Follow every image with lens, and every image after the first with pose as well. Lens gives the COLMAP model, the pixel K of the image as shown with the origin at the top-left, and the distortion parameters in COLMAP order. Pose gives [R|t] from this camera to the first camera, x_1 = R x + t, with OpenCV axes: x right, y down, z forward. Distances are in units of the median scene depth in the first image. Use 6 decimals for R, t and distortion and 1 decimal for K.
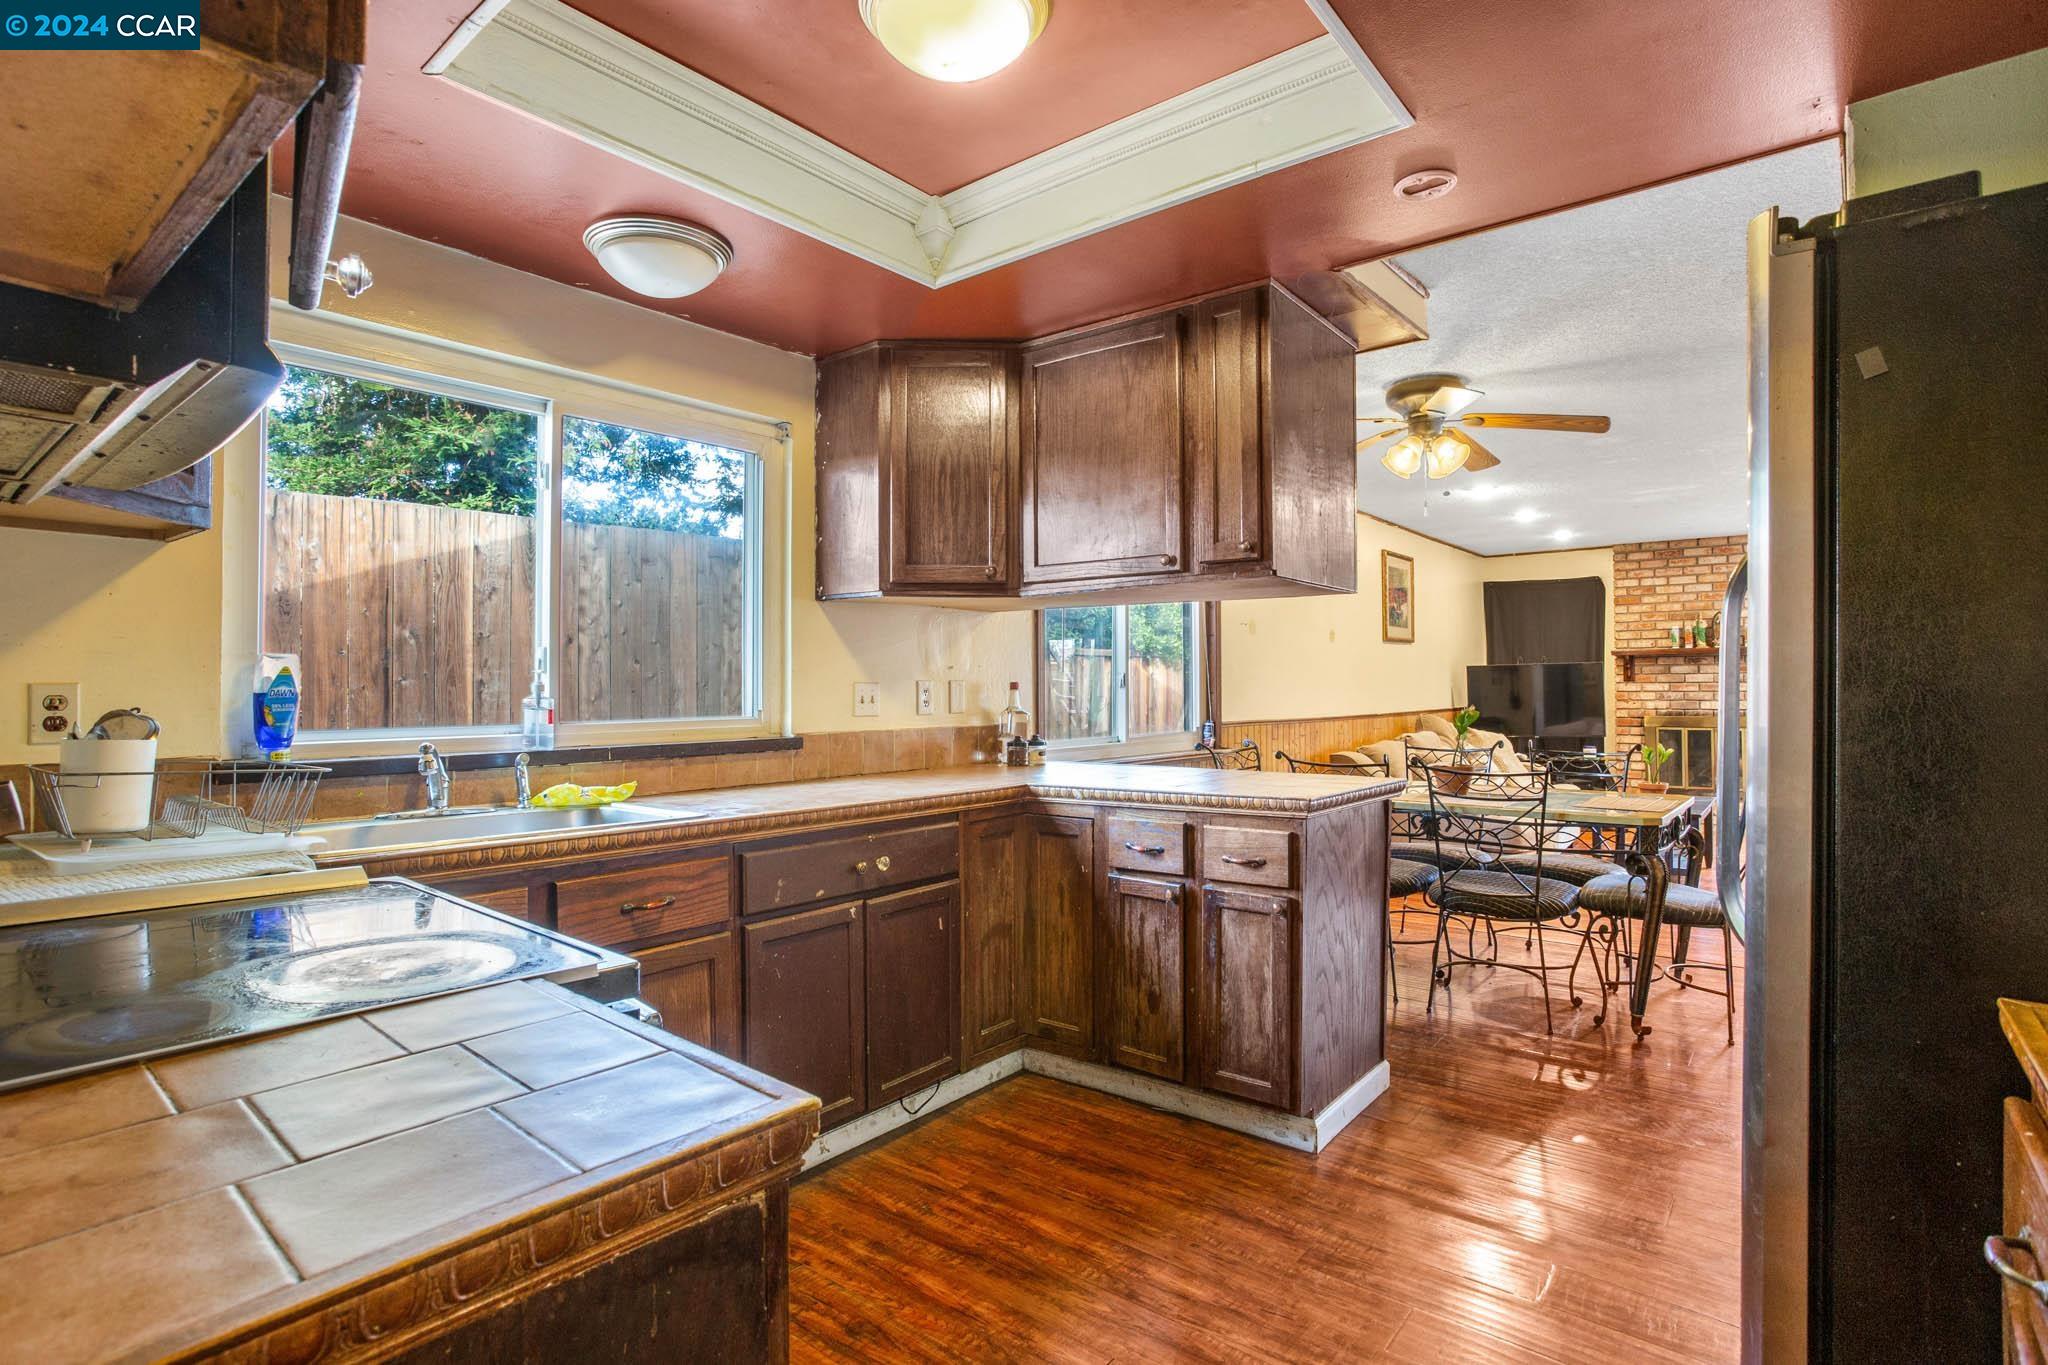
lens RADIAL K [[1007.4, 0, 1029.3], [0, 1007.4, 669.0], [0, 0, 1]] dist [-0.054818, 0.022737]
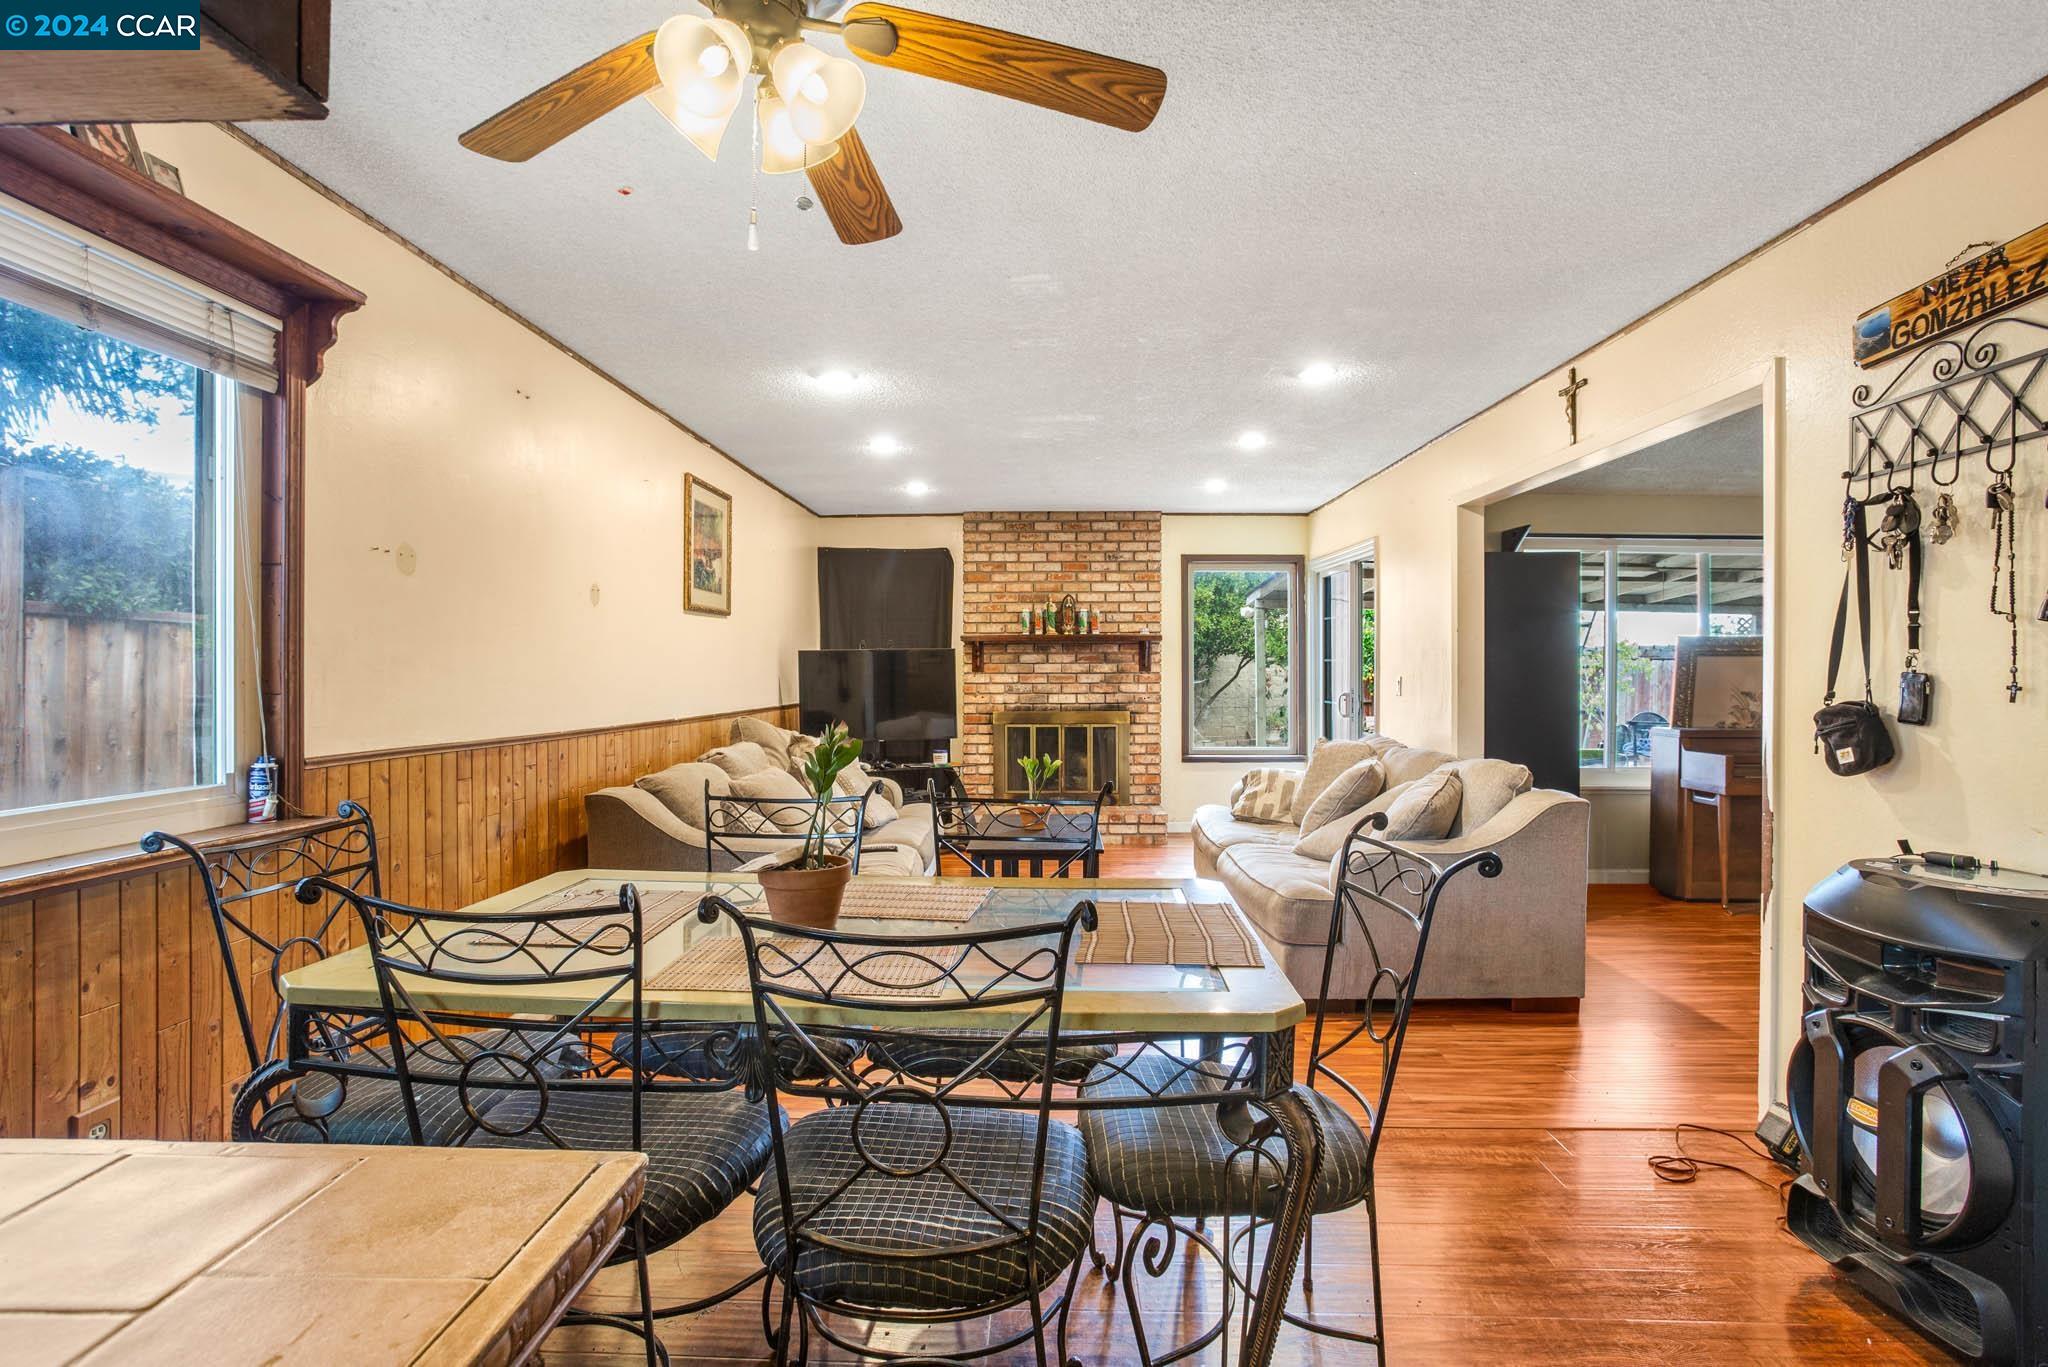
lens RADIAL K [[1007.4, 0, 1027.9], [0, 1007.4, 676.3], [0, 0, 1]] dist [-0.054818, 0.022737]
pose [[0.795683, 0.001819, 0.605710, 0.113179], [-0.012973, 0.999817, 0.014039, 0.003604], [-0.605574, -0.019029, 0.795561, 0.283662]]
